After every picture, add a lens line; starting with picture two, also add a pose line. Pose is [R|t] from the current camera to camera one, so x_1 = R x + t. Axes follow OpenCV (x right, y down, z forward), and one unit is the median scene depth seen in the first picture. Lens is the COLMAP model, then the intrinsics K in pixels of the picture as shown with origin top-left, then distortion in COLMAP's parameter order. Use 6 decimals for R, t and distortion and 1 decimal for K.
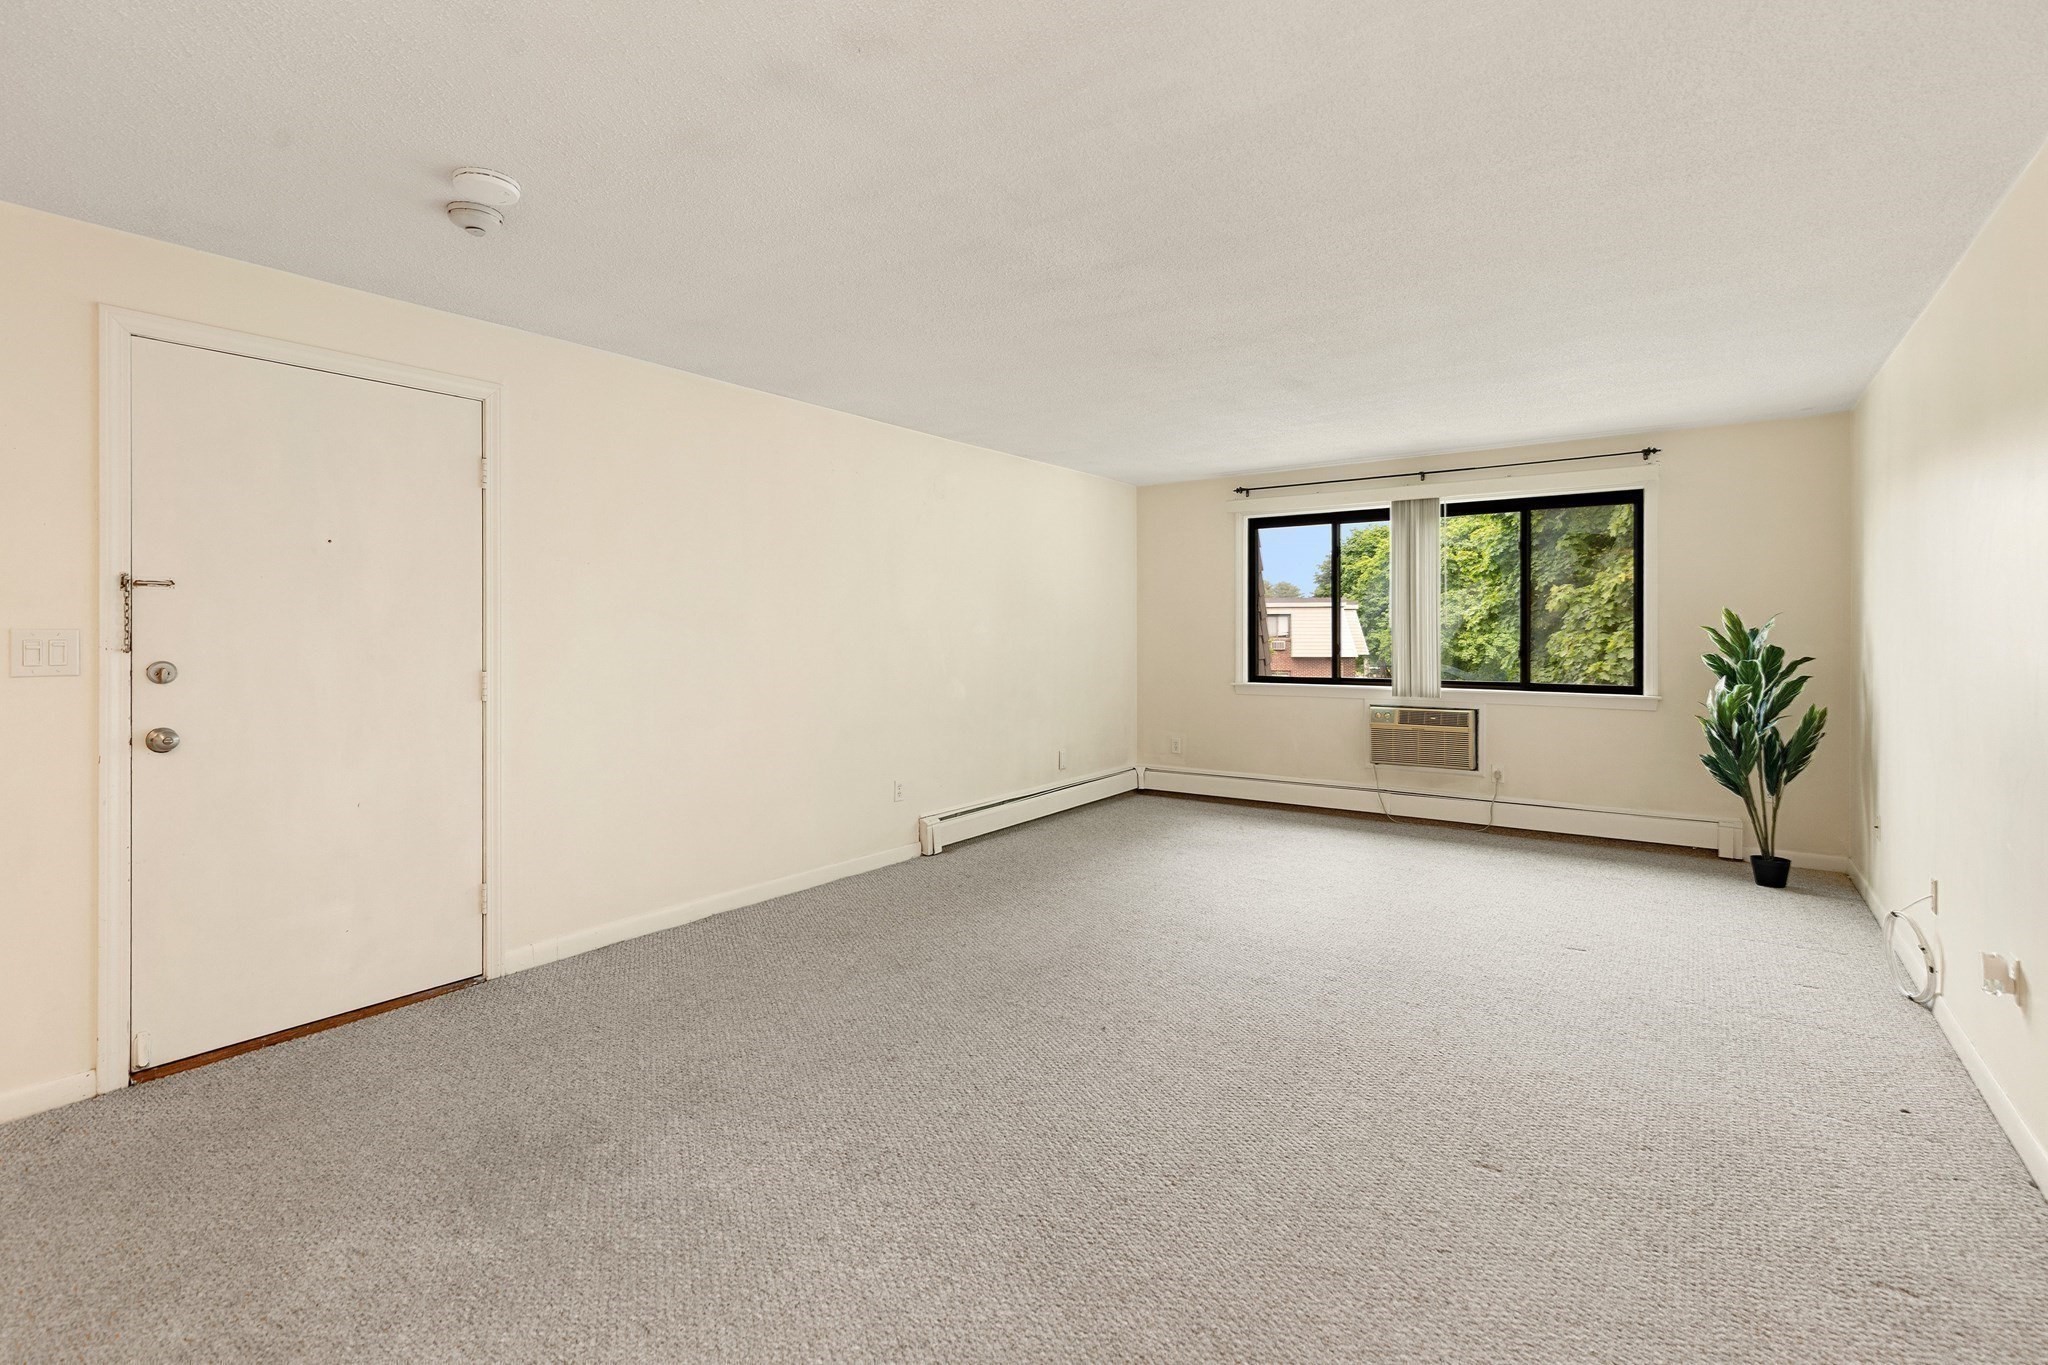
lens RADIAL K [[940.6, 0, 1016.5], [0, 940.6, 629.9], [0, 0, 1]] dist [0.009818, -0.000233]
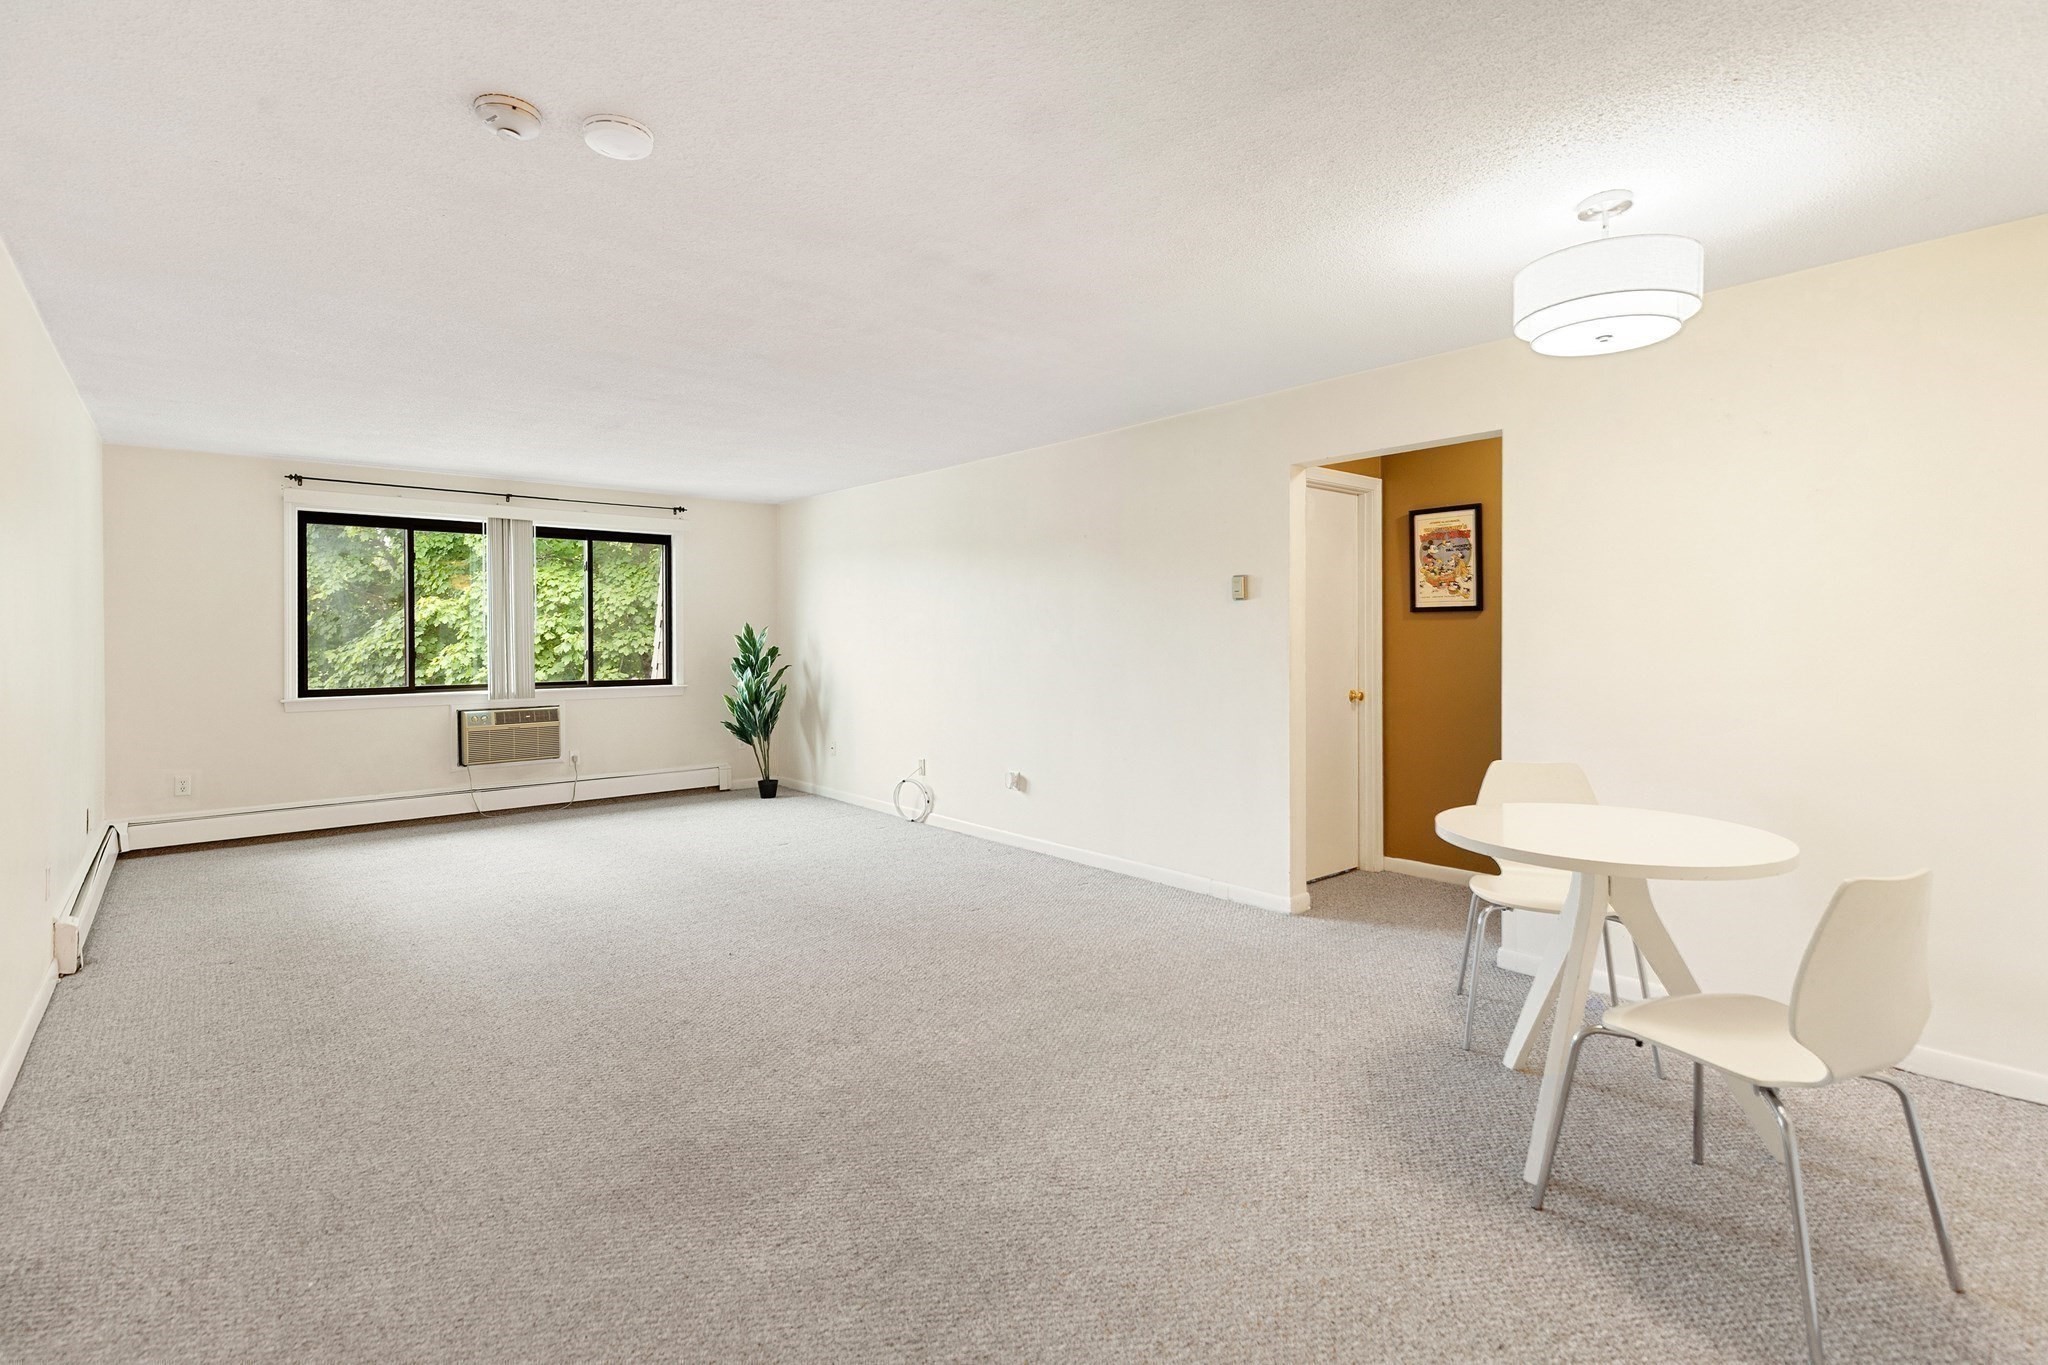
lens RADIAL K [[927.1, 0, 1020.0], [0, 927.1, 668.6], [0, 0, 1]] dist [0.000083, 0.000010]
pose [[0.254184, -0.032568, 0.966607, -0.480765], [0.001626, 0.999446, 0.033247, 0.000838], [-0.967155, -0.006880, 0.254096, 0.152783]]
